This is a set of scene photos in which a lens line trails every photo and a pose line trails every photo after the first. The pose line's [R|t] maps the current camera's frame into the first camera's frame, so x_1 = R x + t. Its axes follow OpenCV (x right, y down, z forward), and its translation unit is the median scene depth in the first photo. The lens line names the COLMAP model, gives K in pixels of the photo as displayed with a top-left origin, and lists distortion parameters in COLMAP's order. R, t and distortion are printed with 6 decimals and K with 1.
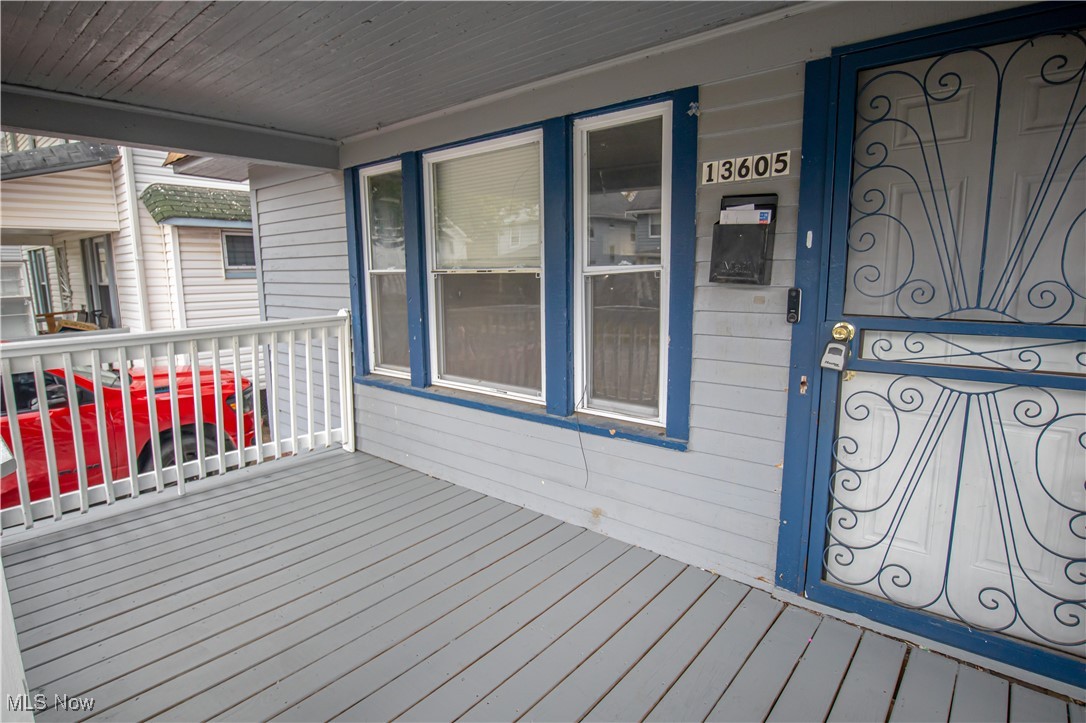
lens RADIAL K [[562.8, 0, 543.7], [0, 562.8, 364.8], [0, 0, 1]] dist [-0.043466, 0.010168]
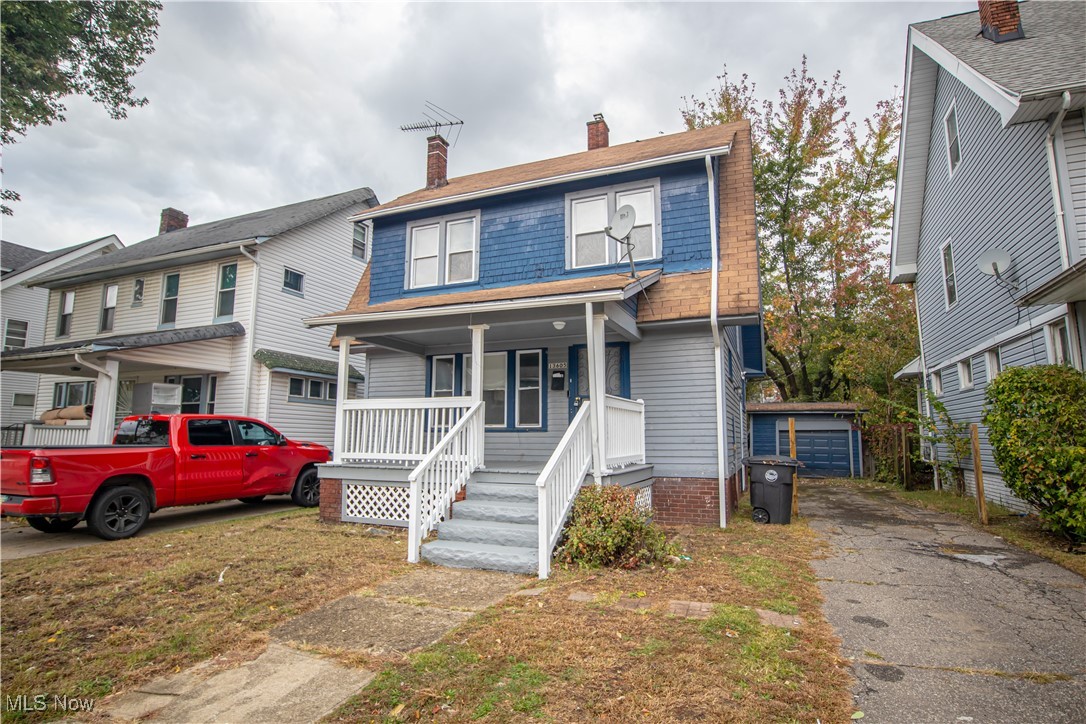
lens RADIAL K [[562.8, 0, 543.7], [0, 562.8, 365.3], [0, 0, 1]] dist [-0.043466, 0.010168]
pose [[0.956571, 0.051419, 0.286930, -0.812516], [0.034281, 0.957646, -0.285901, 0.726811], [-0.289478, 0.283321, 0.914293, -2.411298]]
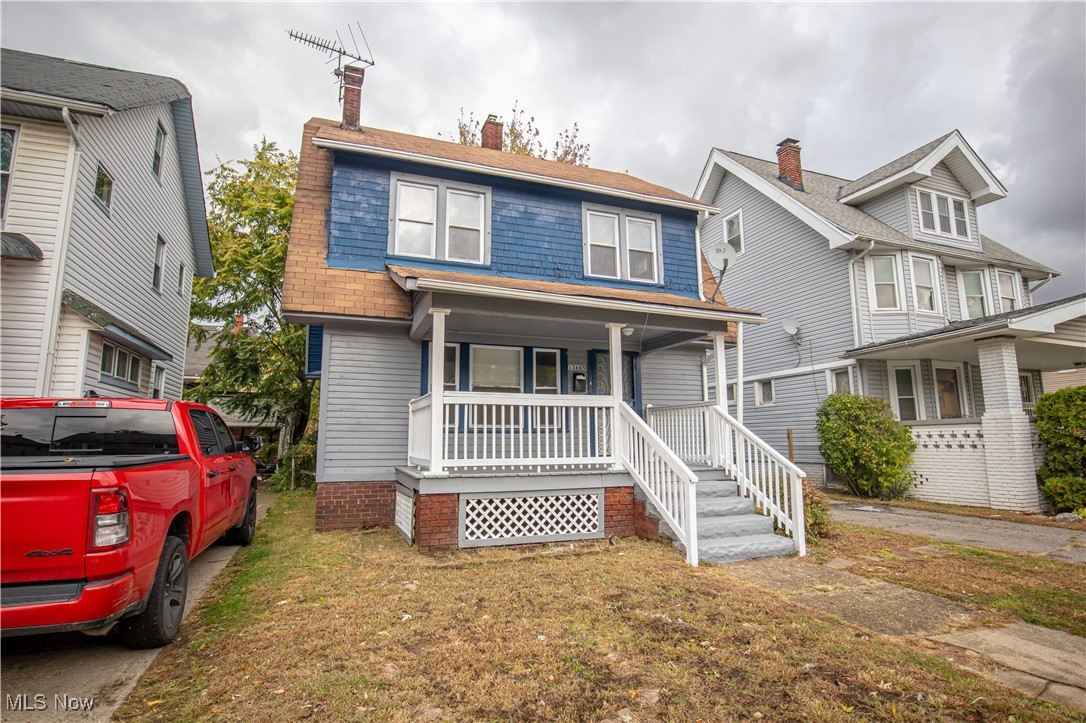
lens RADIAL K [[551.5, 0, 551.5], [0, 551.5, 361.2], [0, 0, 1]] dist [-0.039587, 0.007519]
pose [[0.480495, 0.132107, 0.866990, -2.823097], [0.143542, 0.963411, -0.226352, 0.460866], [-0.865170, 0.233211, 0.443951, -0.666211]]
